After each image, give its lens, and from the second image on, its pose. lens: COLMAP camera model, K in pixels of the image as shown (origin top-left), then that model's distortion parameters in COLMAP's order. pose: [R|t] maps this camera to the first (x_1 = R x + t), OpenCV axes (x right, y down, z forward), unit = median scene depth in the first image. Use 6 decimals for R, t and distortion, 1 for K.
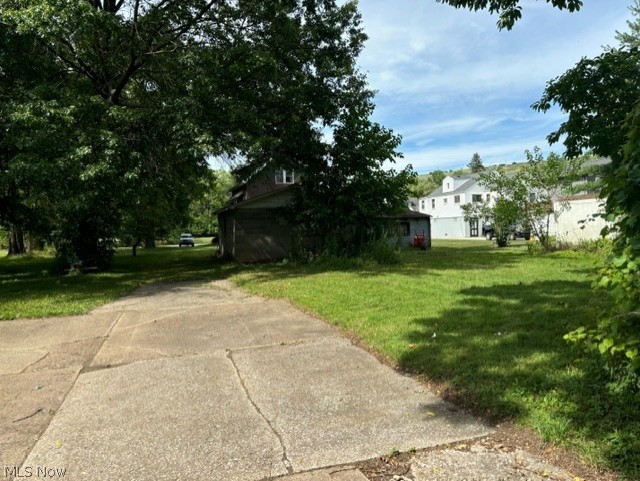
lens RADIAL K [[492.1, 0, 320.0], [0, 492.1, 240.5], [0, 0, 1]] dist [-0.008037, -0.006984]
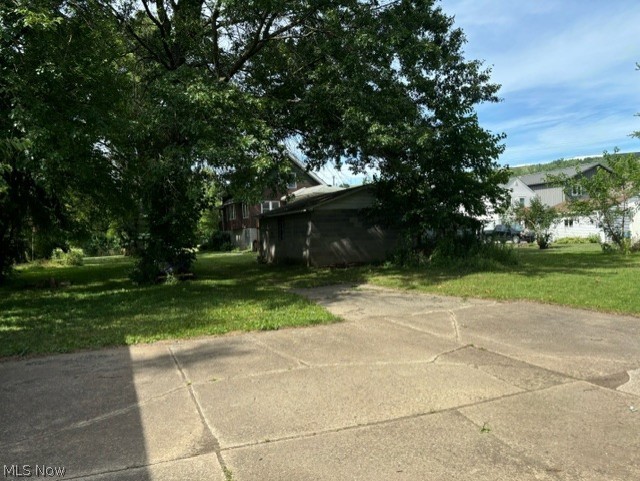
lens RADIAL K [[492.1, 0, 320.0], [0, 492.1, 240.5], [0, 0, 1]] dist [-0.008037, -0.006984]
pose [[0.994388, -0.010900, 0.105233, -0.254536], [0.012626, 0.999796, -0.015745, 0.008330], [-0.105040, 0.016985, 0.994323, 0.060843]]
